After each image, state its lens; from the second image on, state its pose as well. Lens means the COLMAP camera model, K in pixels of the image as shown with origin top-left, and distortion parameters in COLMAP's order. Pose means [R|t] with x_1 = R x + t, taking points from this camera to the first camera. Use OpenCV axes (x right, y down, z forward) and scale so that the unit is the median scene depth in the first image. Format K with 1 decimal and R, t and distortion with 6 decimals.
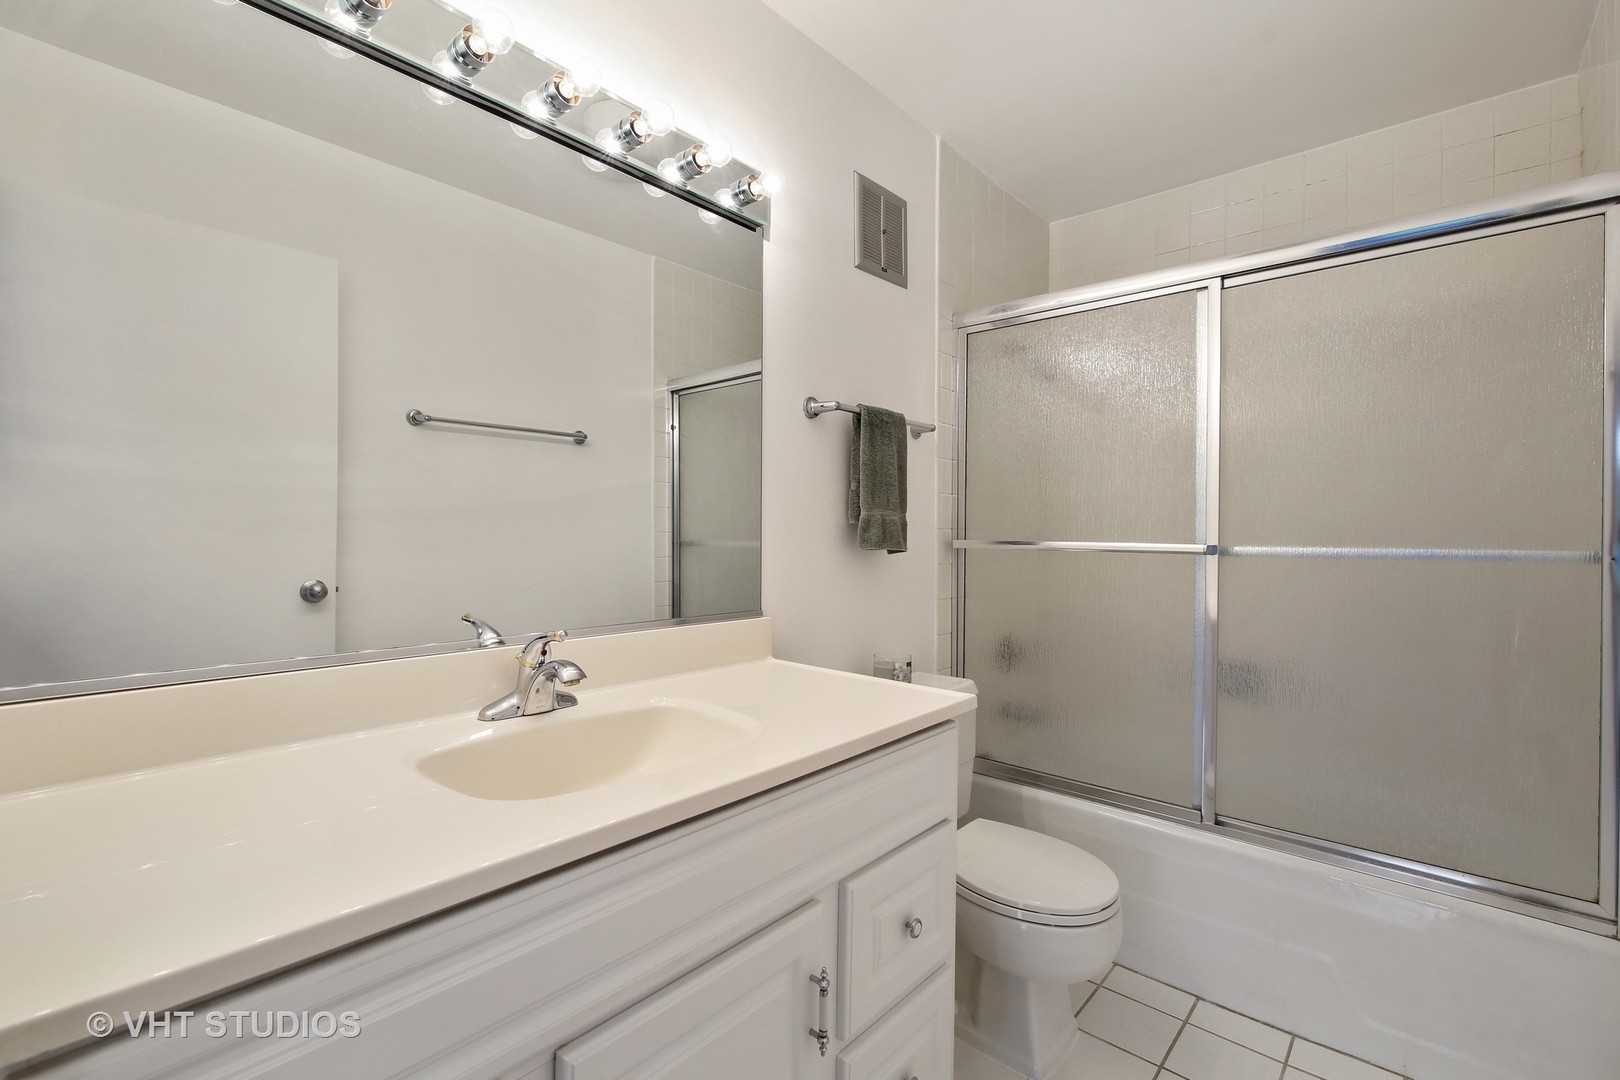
lens RADIAL K [[704.2, 0, 817.6], [0, 704.2, 533.3], [0, 0, 1]] dist [0.000148, 0.000017]
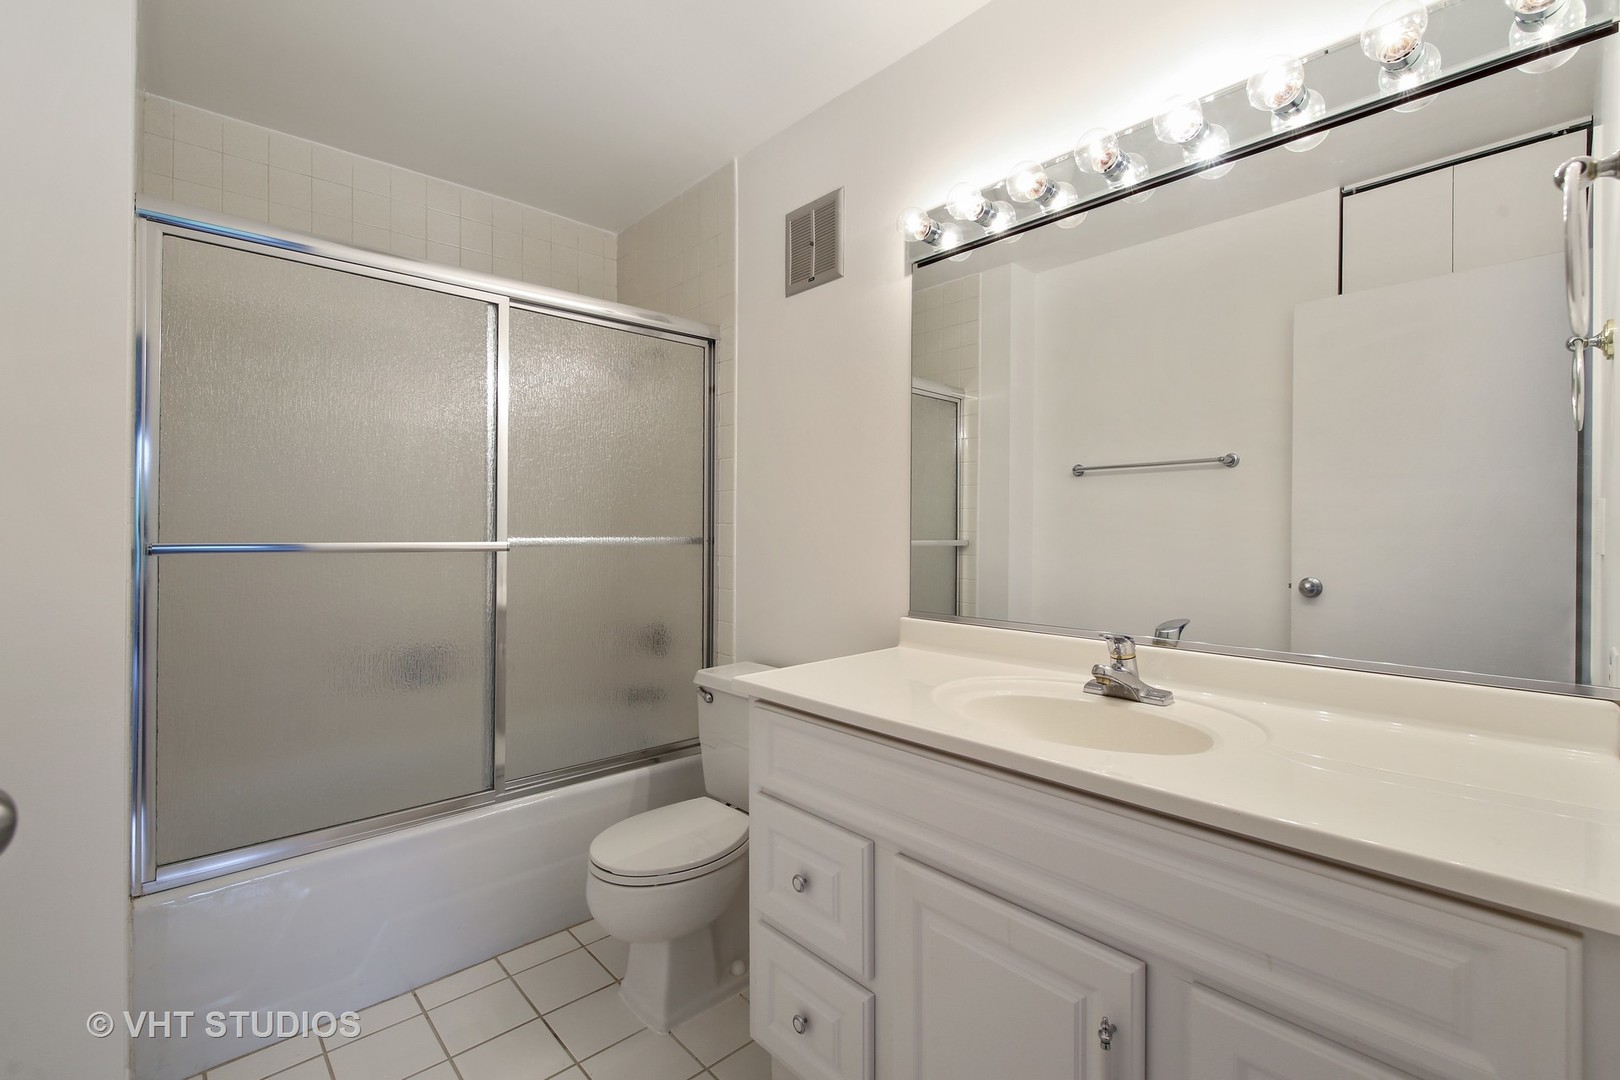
lens RADIAL K [[704.2, 0, 817.6], [0, 704.2, 533.3], [0, 0, 1]] dist [0.000148, 0.000017]
pose [[-0.099718, -0.004160, -0.995007, 1.115091], [-0.004218, 0.999984, -0.003758, 0.000192], [0.995007, 0.003822, -0.099734, 1.112368]]
